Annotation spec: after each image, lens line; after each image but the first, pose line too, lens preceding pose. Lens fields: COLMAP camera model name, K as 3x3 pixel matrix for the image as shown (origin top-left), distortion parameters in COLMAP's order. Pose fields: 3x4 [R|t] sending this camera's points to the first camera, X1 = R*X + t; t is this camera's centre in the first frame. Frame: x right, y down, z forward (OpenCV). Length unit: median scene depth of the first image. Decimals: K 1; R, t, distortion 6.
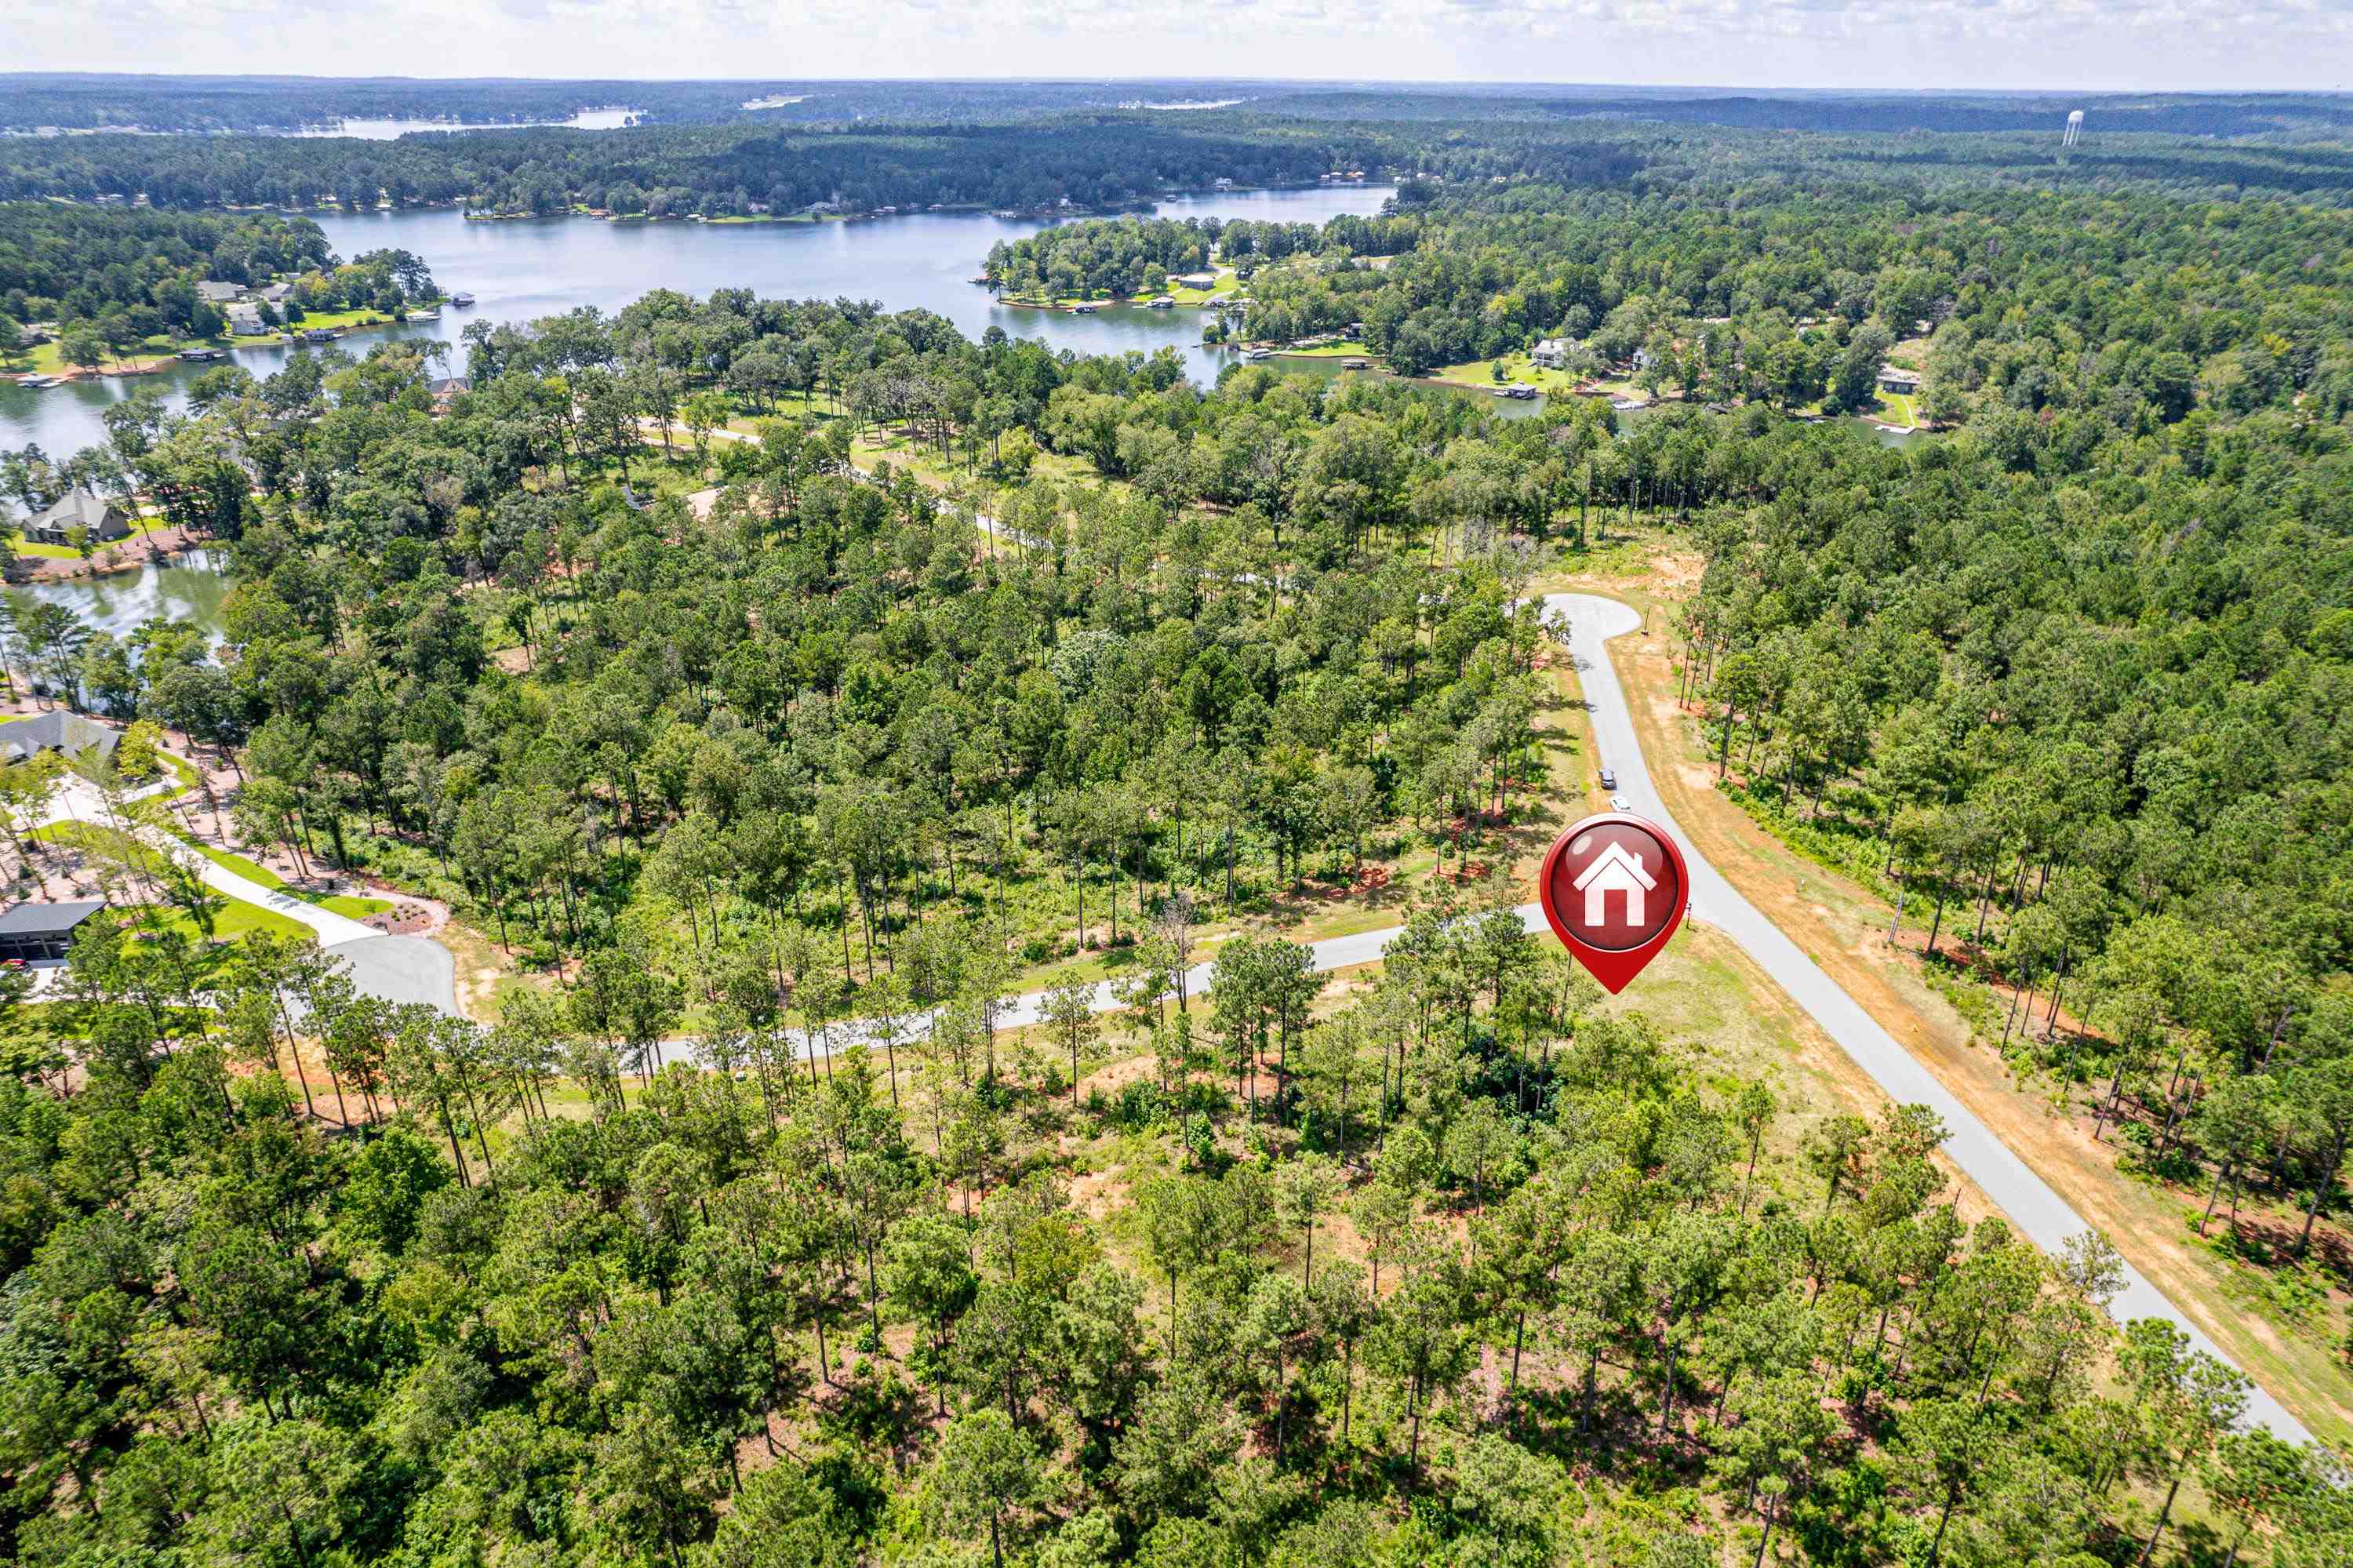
lens RADIAL K [[1508.1, 0, 1176.8], [0, 1508.1, 781.3], [0, 0, 1]] dist [-0.087534, 0.077979]
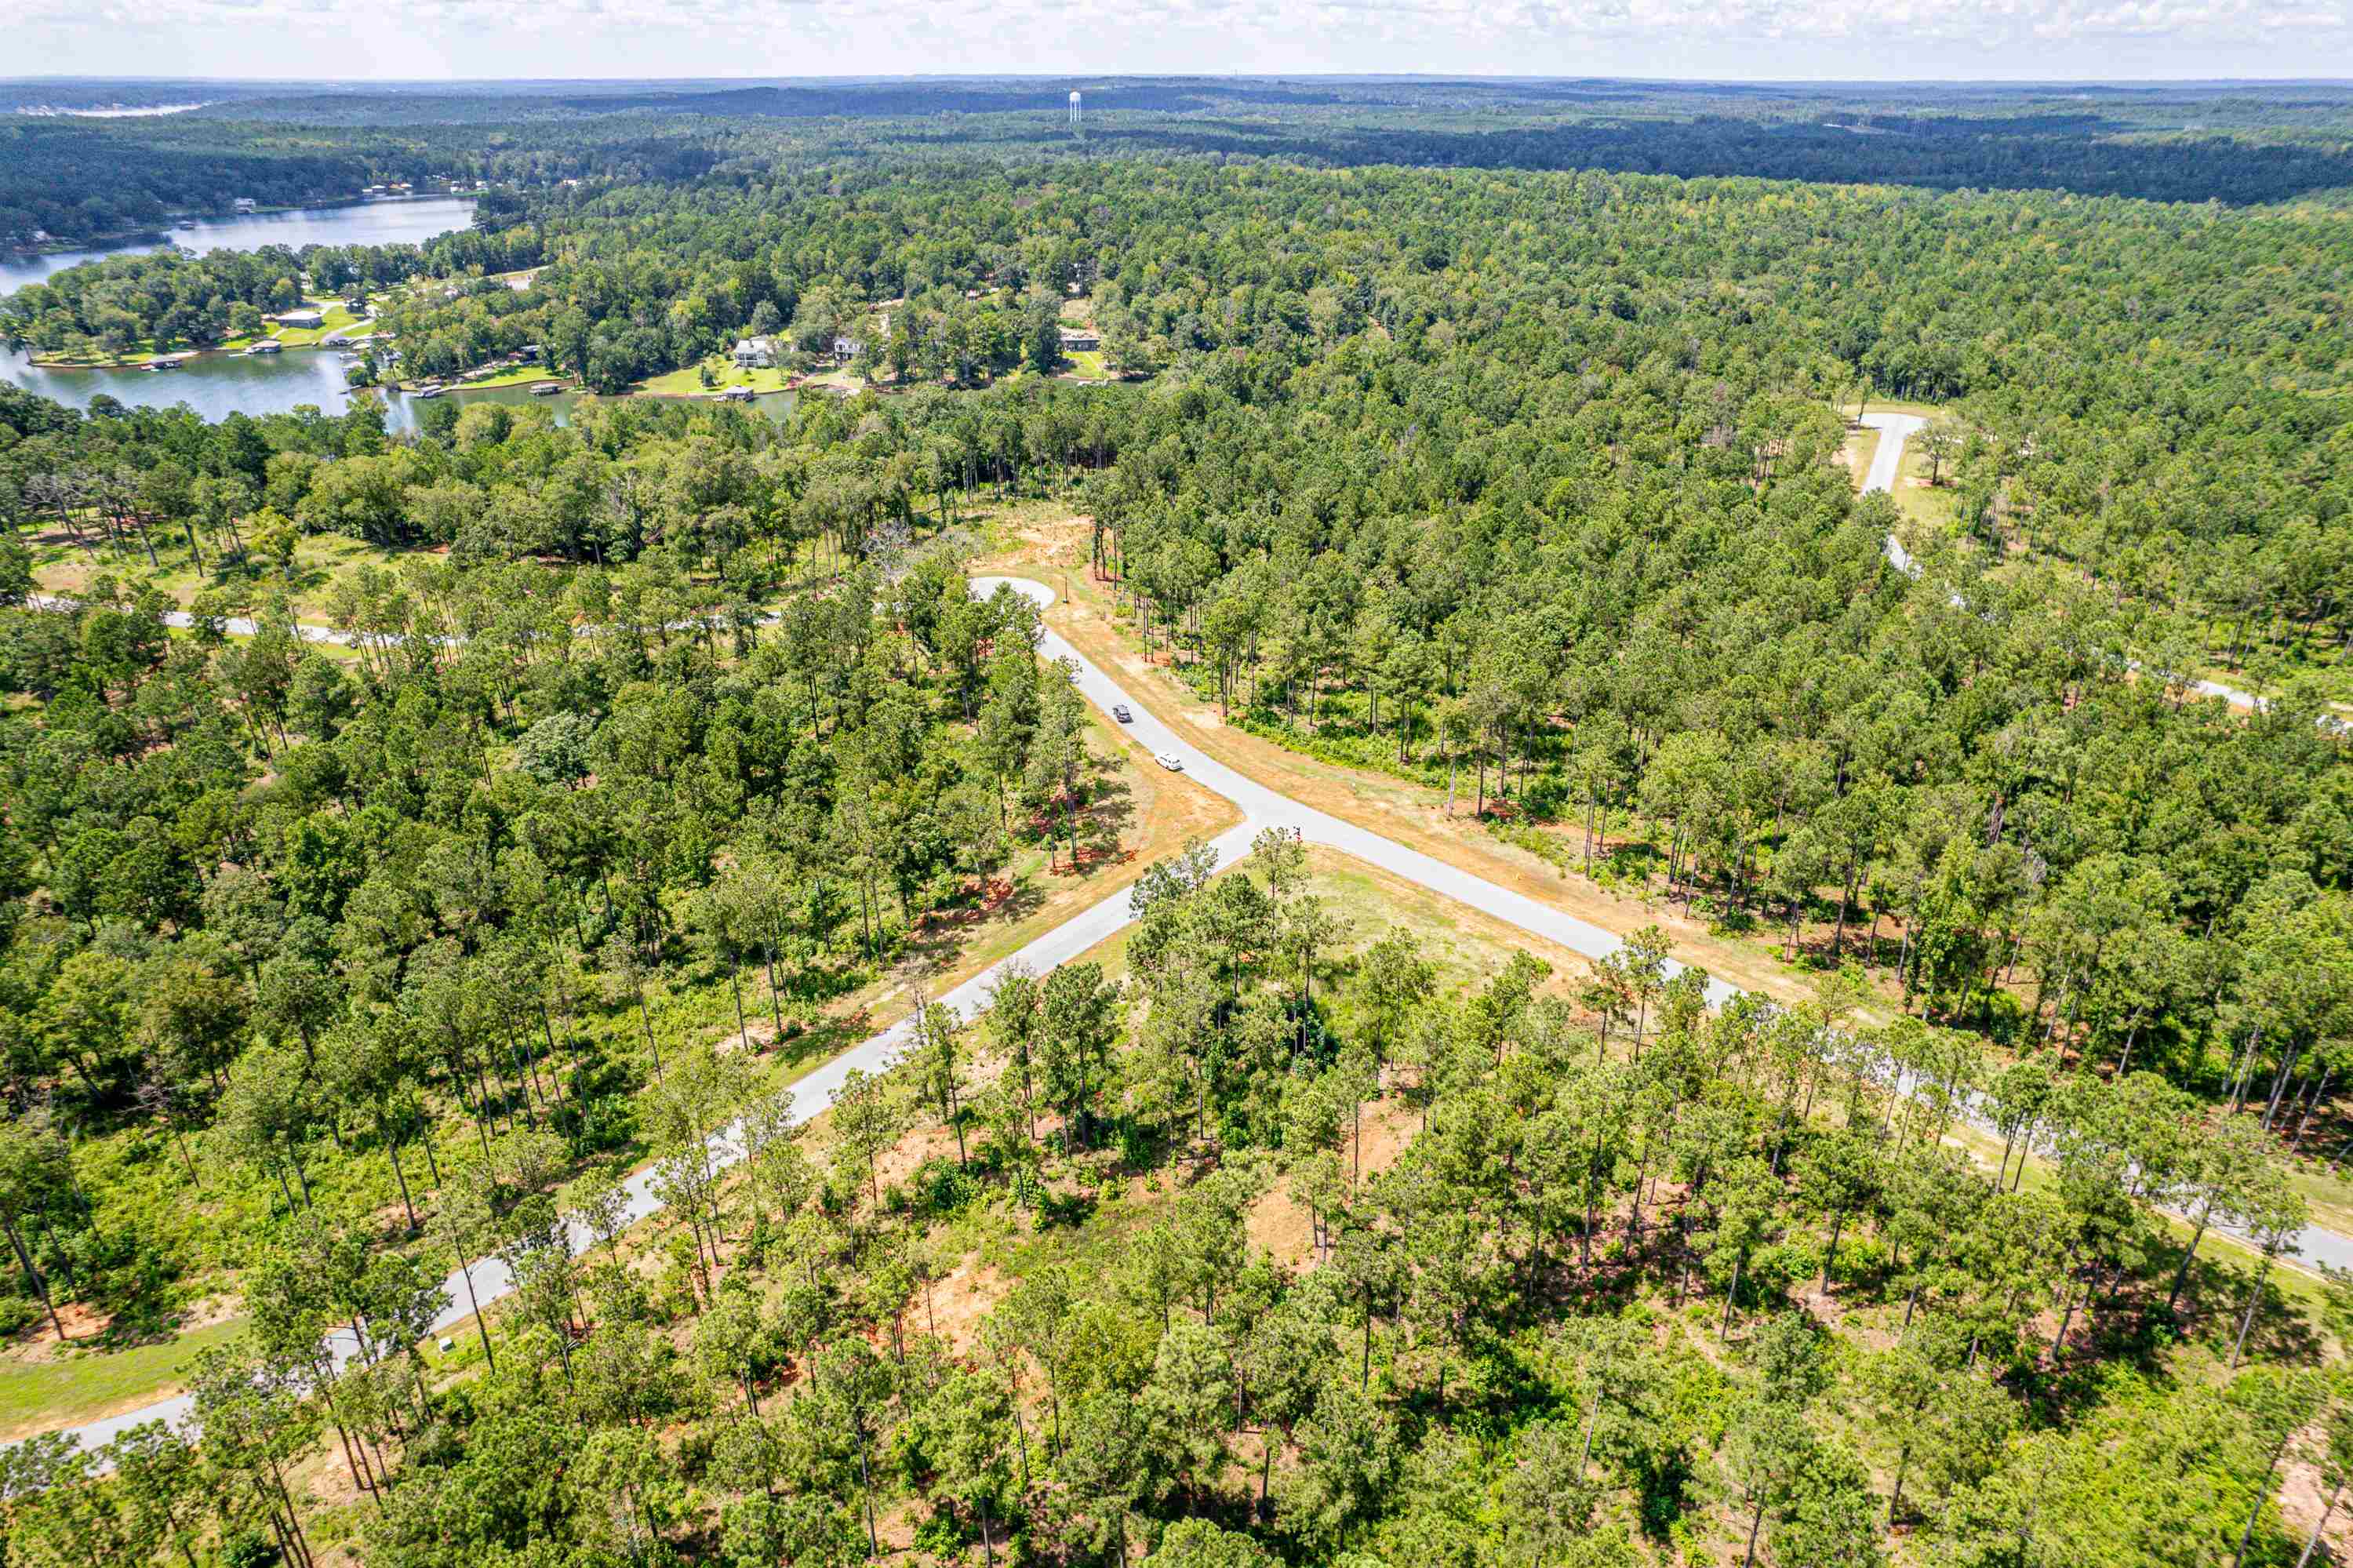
lens RADIAL K [[1508.1, 0, 1172.9], [0, 1508.1, 781.6], [0, 0, 1]] dist [-0.087534, 0.077979]
pose [[0.830860, -0.244396, 0.499943, -0.072720], [0.242294, 0.967648, 0.070362, -0.013501], [-0.500965, 0.062672, 0.863195, 0.027010]]
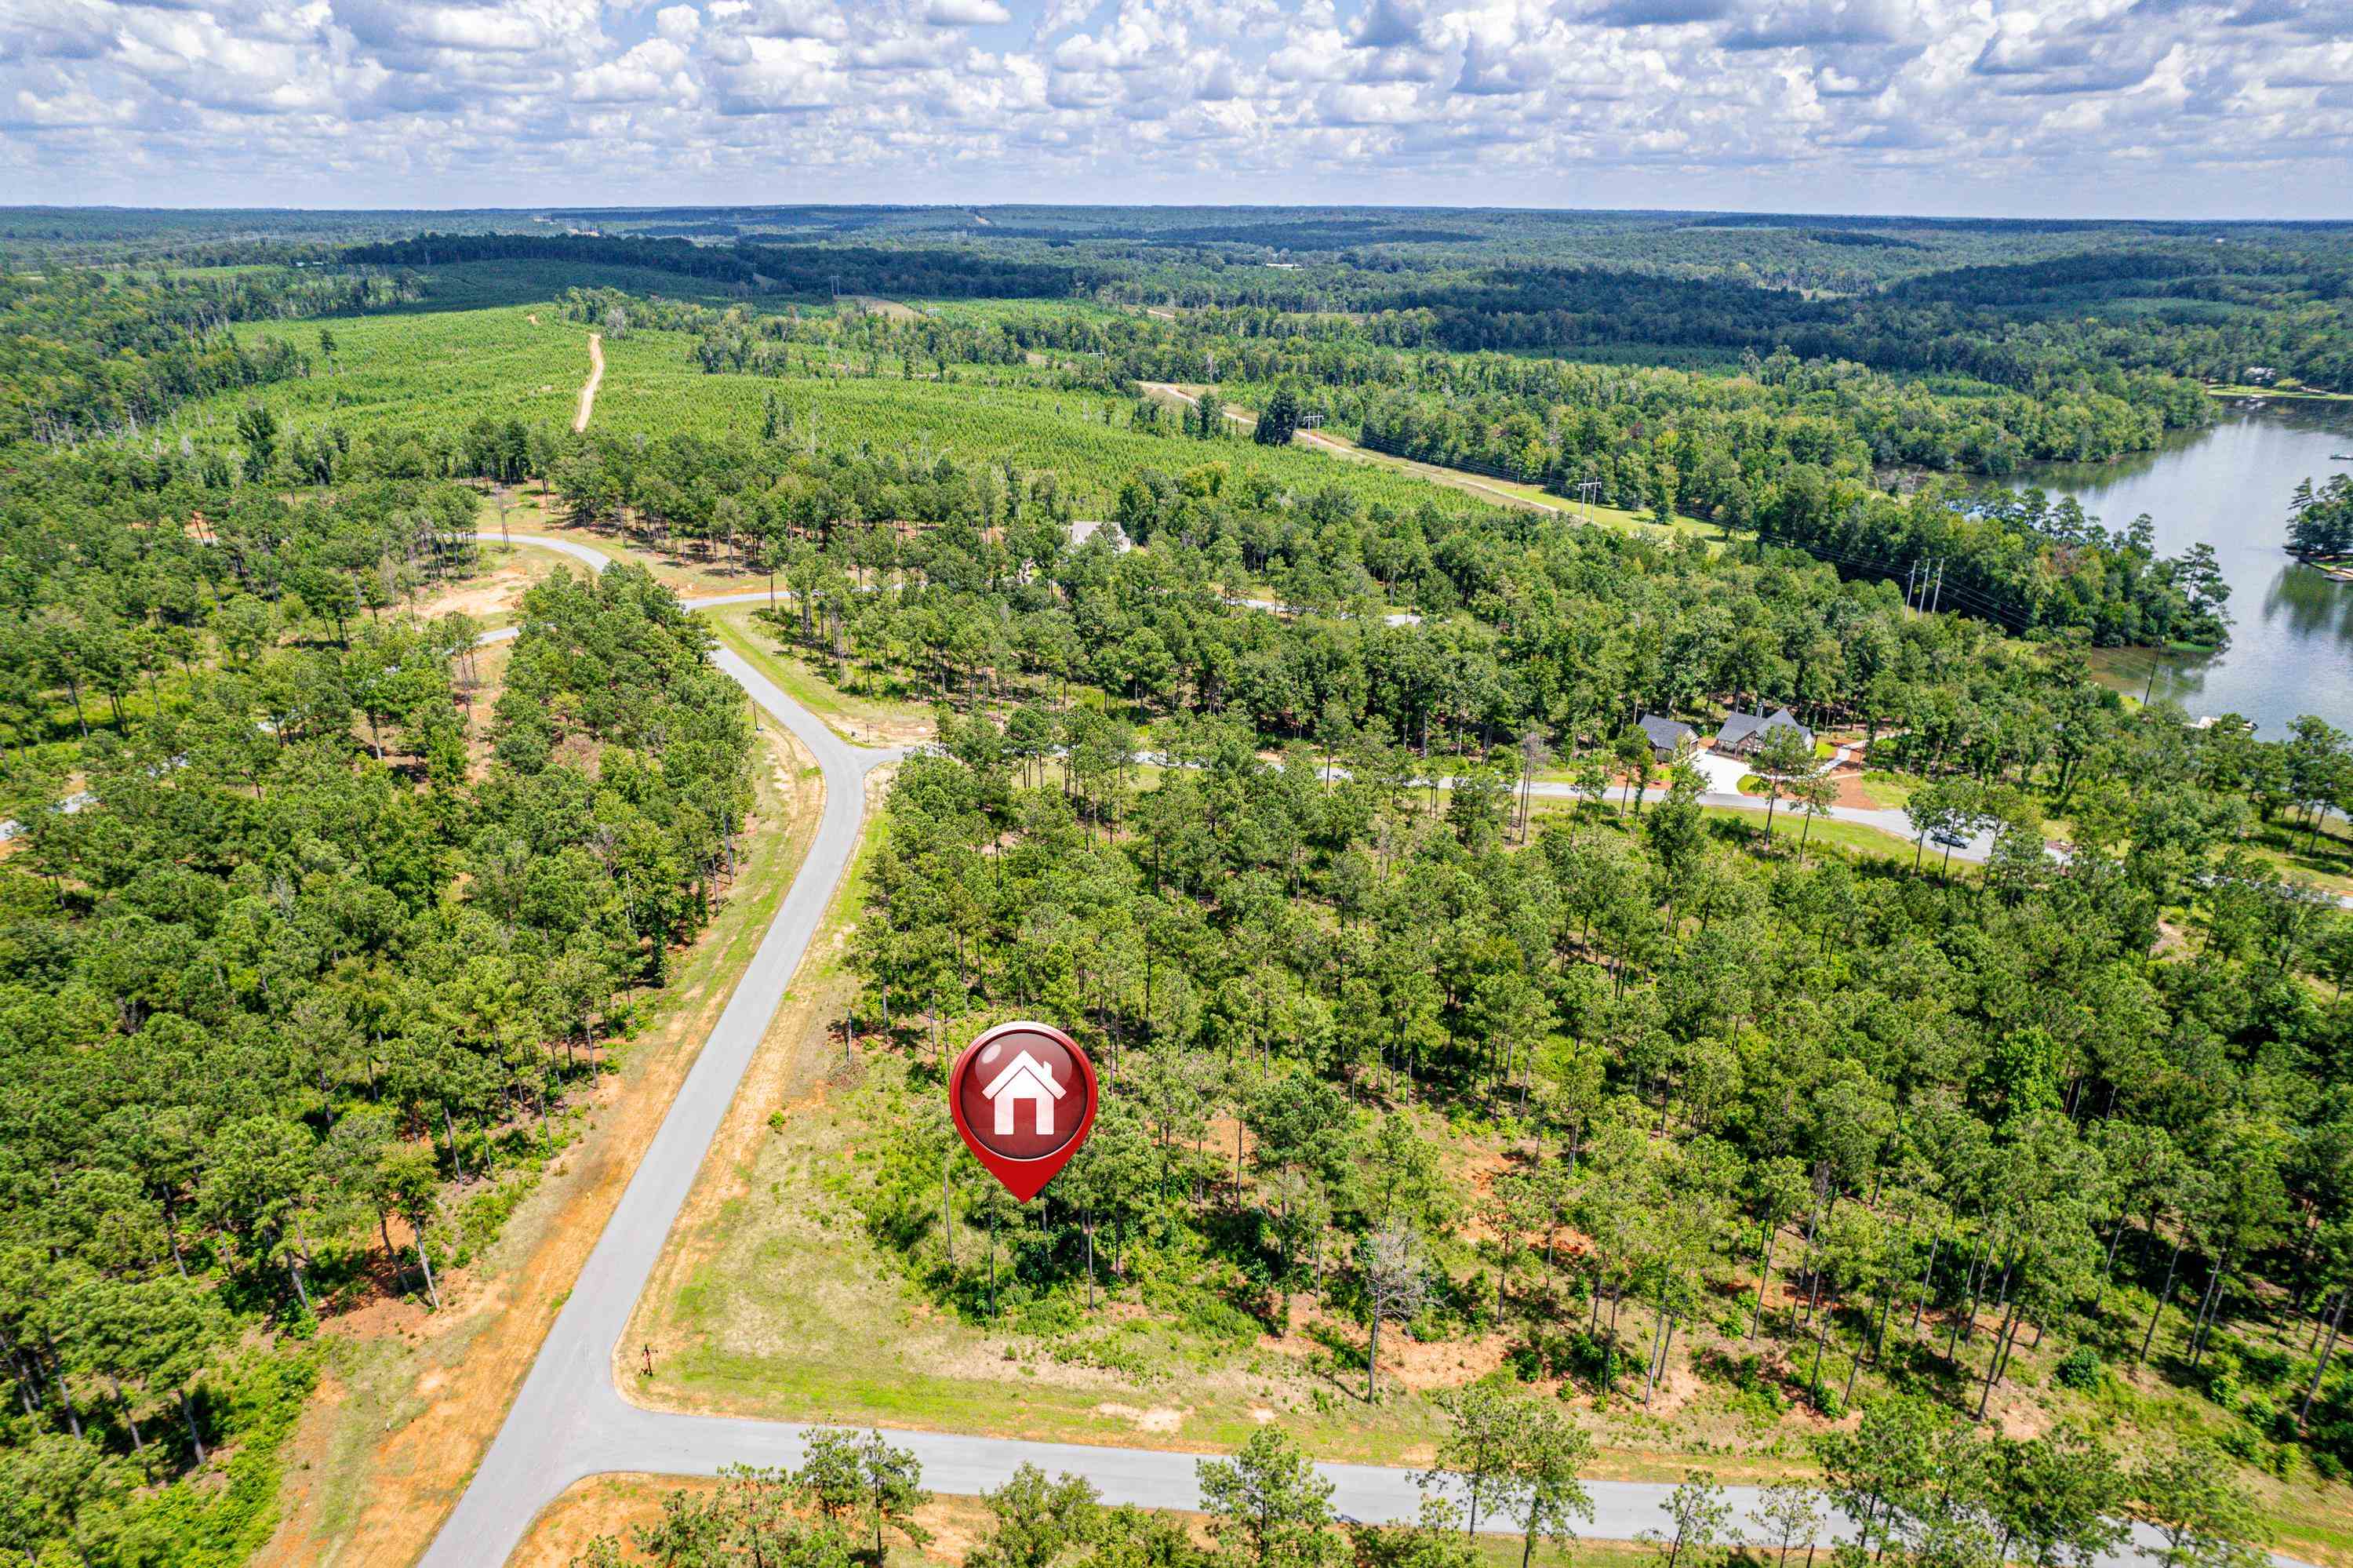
lens RADIAL K [[1508.1, 0, 1175.2], [0, 1508.1, 786.4], [0, 0, 1]] dist [-0.087534, 0.077979]
pose [[-0.982779, -0.075055, 0.168853, -0.000656], [0.071852, 0.686657, 0.723422, -0.160477], [-0.170241, 0.723097, -0.669439, 0.333370]]
